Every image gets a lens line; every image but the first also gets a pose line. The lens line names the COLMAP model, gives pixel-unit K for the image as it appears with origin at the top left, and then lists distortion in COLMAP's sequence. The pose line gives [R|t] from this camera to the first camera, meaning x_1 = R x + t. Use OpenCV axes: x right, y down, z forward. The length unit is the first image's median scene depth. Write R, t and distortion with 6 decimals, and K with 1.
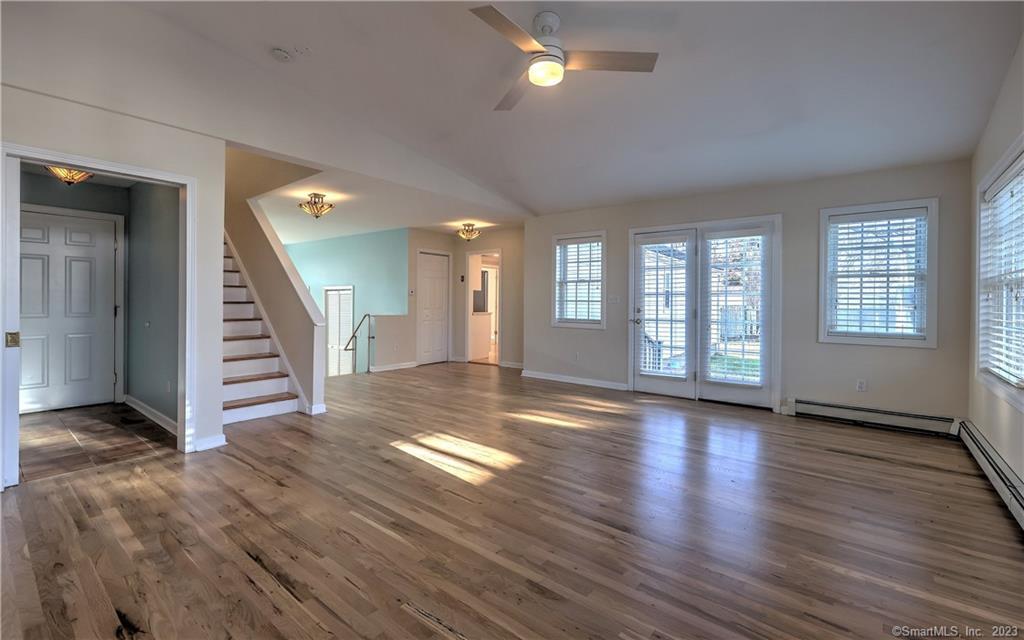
lens RADIAL K [[450.3, 0, 494.9], [0, 450.3, 302.4], [0, 0, 1]] dist [0.001088, 0.000131]
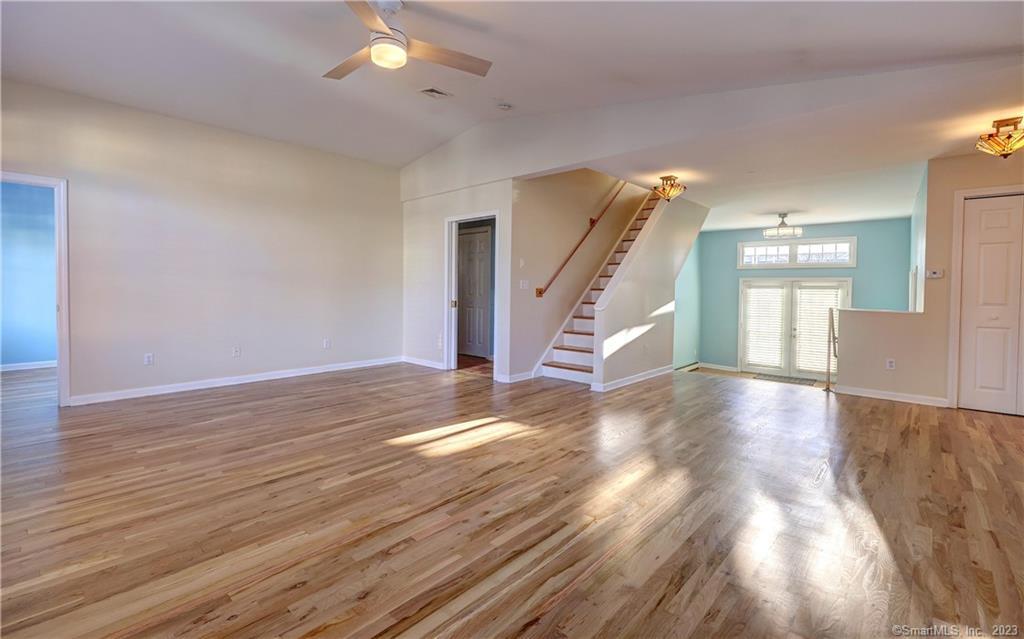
lens RADIAL K [[450.3, 0, 494.9], [0, 450.3, 301.9], [0, 0, 1]] dist [0.001088, 0.000131]
pose [[-0.060009, 0.017653, -0.998042, 1.019257], [-0.008507, 0.999798, 0.018196, 0.019616], [0.998162, 0.009582, -0.059846, 1.202265]]
